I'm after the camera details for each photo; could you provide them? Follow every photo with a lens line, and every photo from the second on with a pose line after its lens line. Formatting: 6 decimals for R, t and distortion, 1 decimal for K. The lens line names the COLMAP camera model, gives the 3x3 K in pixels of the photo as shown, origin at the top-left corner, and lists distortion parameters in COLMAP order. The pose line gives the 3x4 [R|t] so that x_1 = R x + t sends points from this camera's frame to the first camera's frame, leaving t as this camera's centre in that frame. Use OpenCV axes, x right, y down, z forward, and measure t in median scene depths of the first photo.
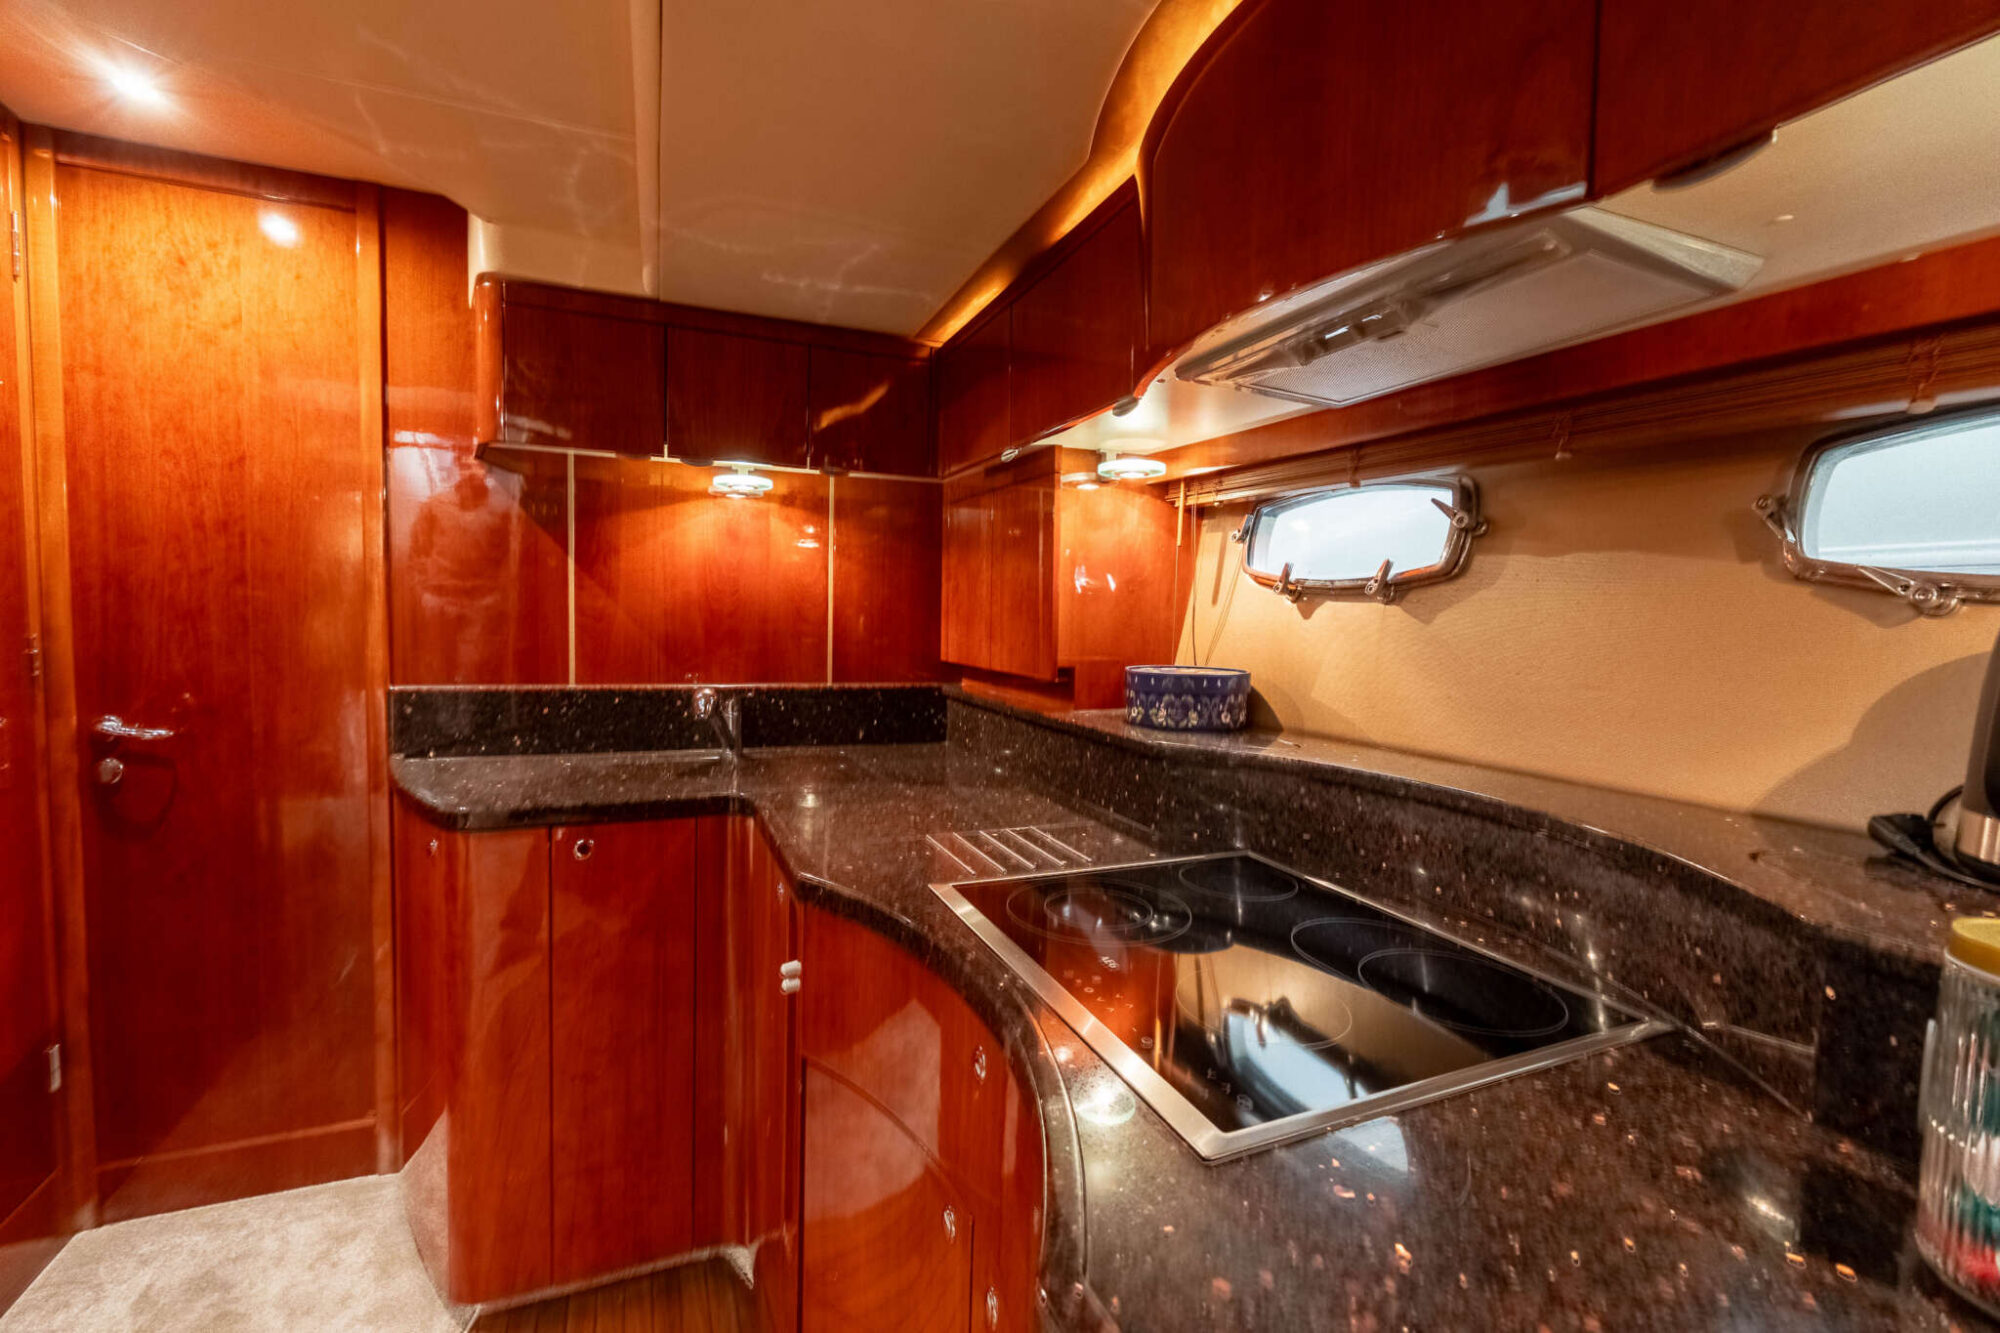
lens RADIAL K [[842.8, 0, 998.0], [0, 842.8, 660.4], [0, 0, 1]] dist [0.001749, -0.000112]
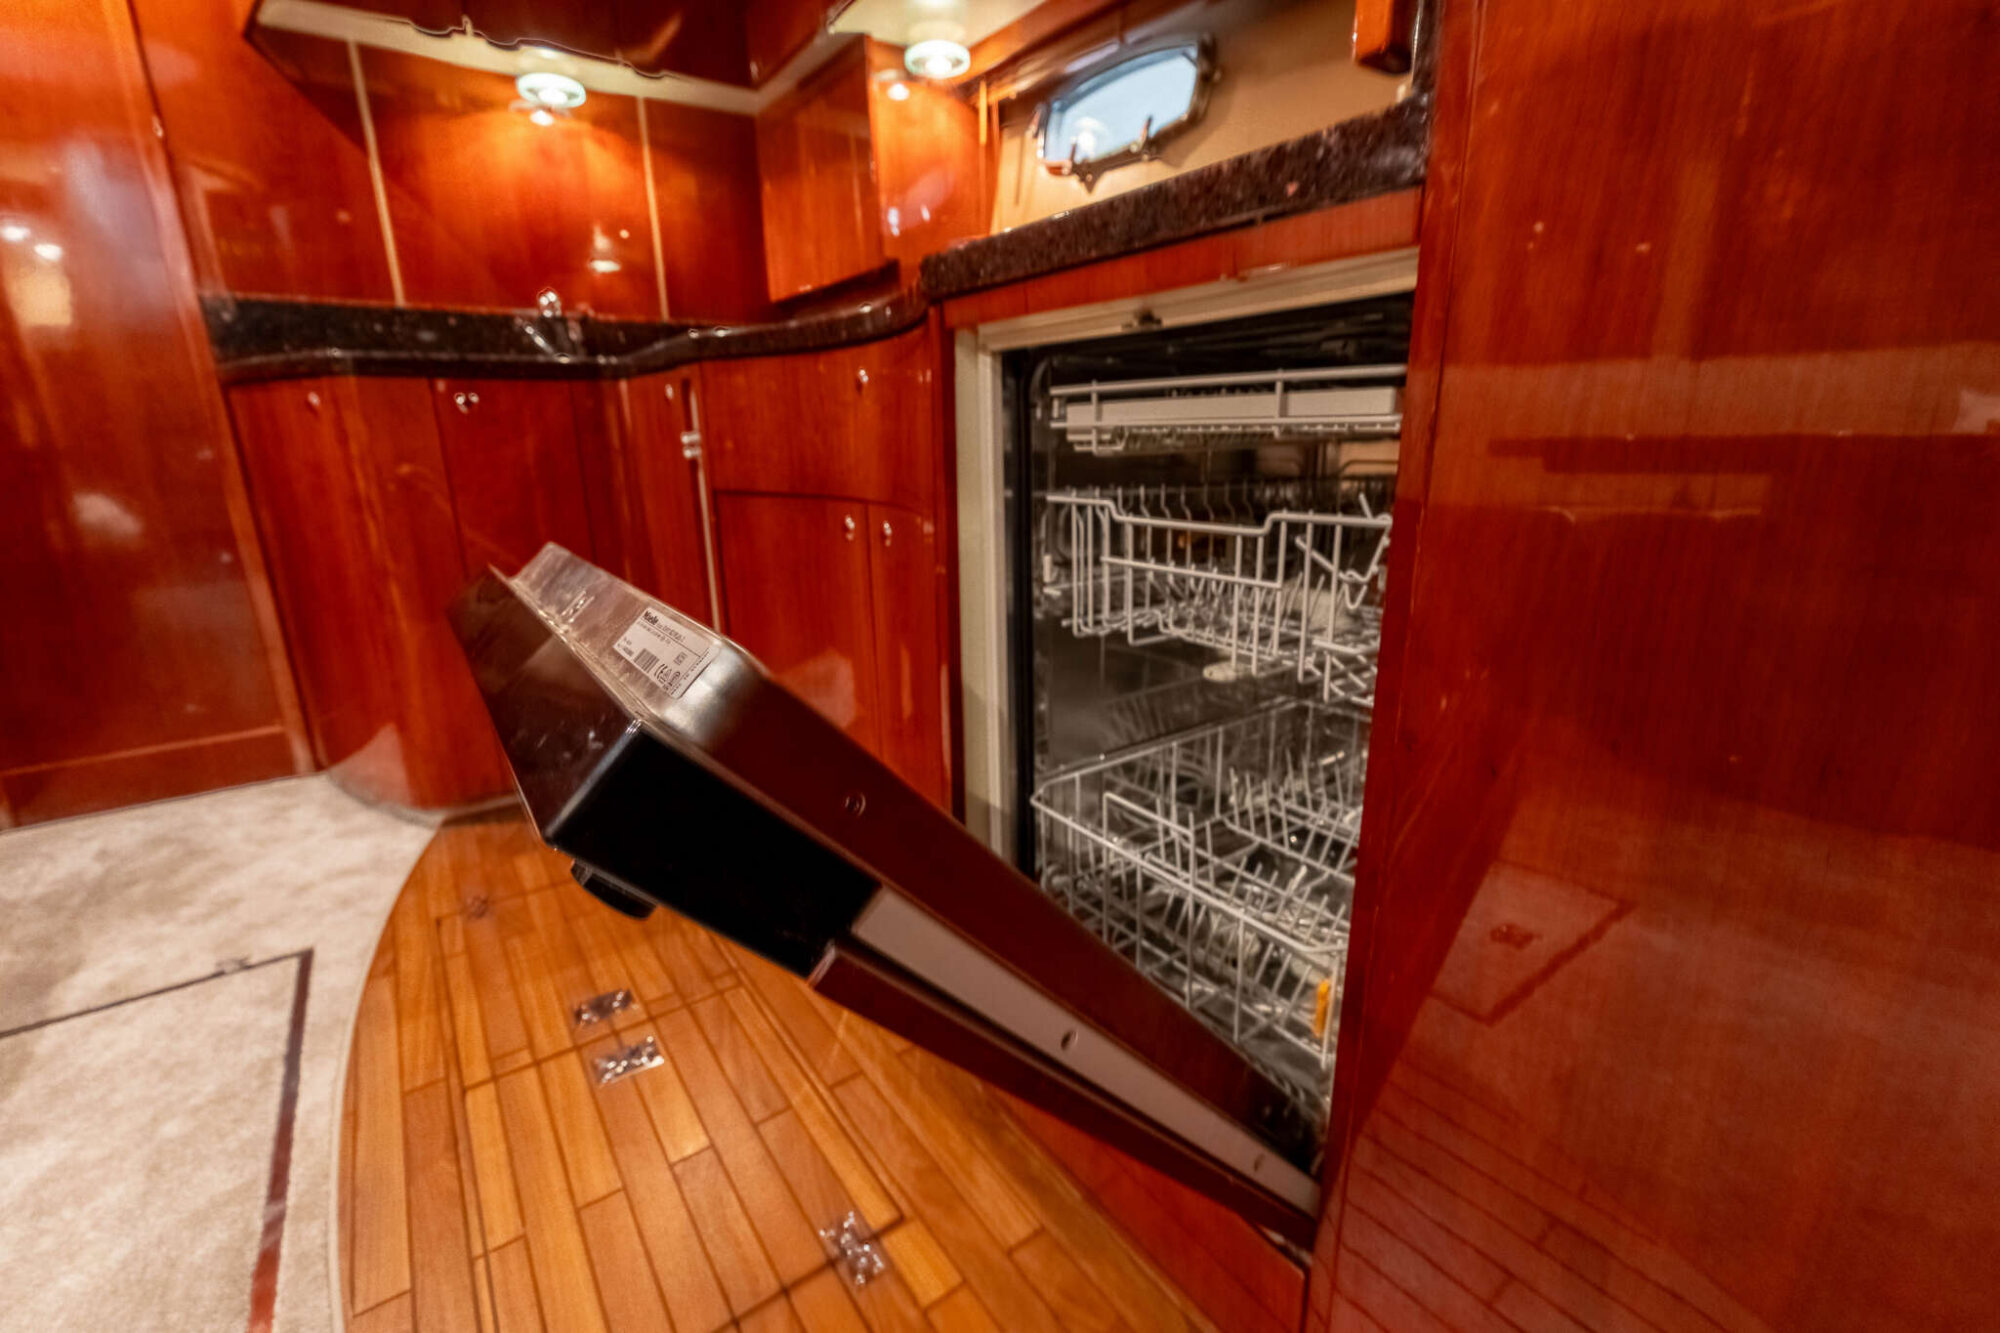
lens RADIAL K [[839.3, 0, 1001.7], [0, 839.3, 669.8], [0, 0, 1]] dist [-0.003791, -0.000058]
pose [[0.974564, -0.096181, 0.202421, -0.058667], [0.050674, 0.974403, 0.219021, 0.312231], [-0.218306, -0.203192, 0.954492, -0.228593]]
